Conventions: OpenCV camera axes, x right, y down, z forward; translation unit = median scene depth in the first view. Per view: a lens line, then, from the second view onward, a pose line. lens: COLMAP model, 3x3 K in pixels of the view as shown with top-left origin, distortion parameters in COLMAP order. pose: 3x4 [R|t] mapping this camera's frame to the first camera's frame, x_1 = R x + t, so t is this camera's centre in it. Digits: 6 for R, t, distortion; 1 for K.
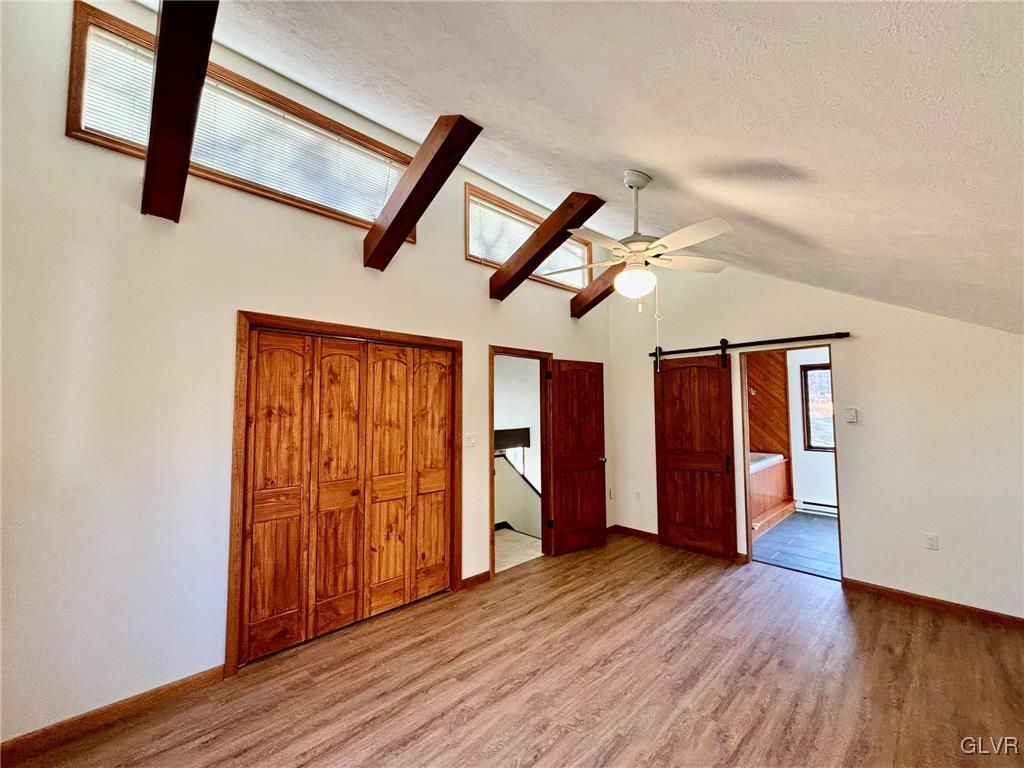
lens RADIAL K [[410.4, 0, 513.5], [0, 410.4, 384.8], [0, 0, 1]] dist [0.002730, -0.000790]
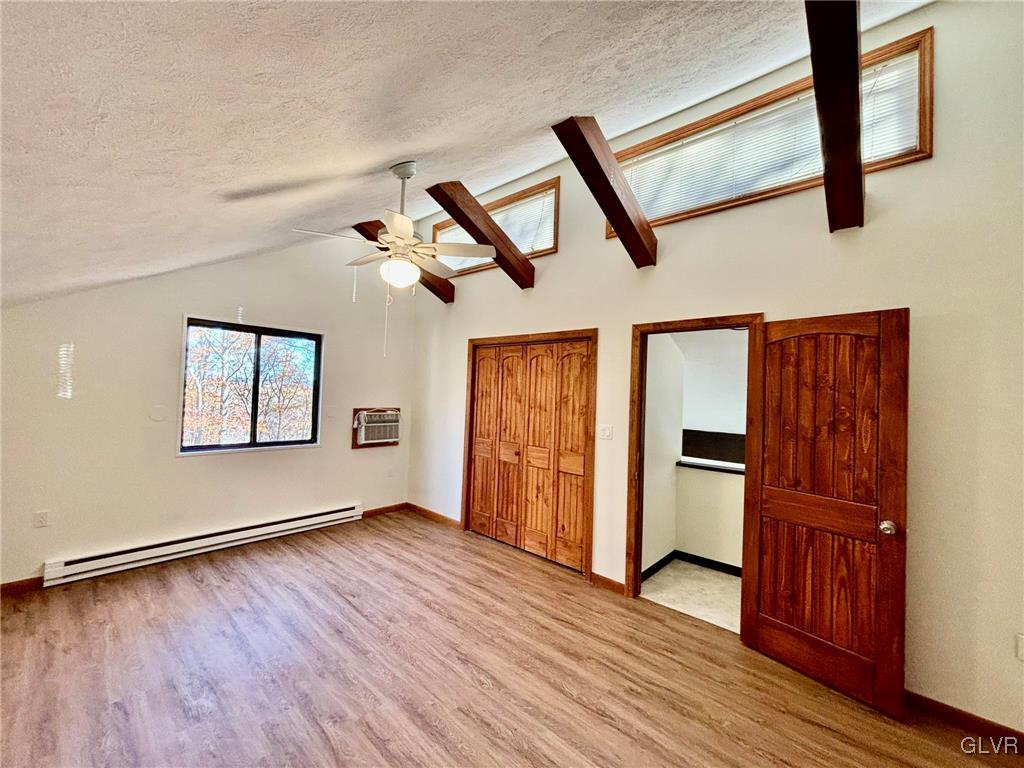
lens RADIAL K [[410.4, 0, 512.3], [0, 410.4, 381.8], [0, 0, 1]] dist [0.002730, -0.000790]
pose [[0.073891, -0.013697, -0.997172, 0.962318], [0.020717, 0.999711, -0.012196, 0.032910], [0.997051, -0.019758, 0.074153, 0.849076]]
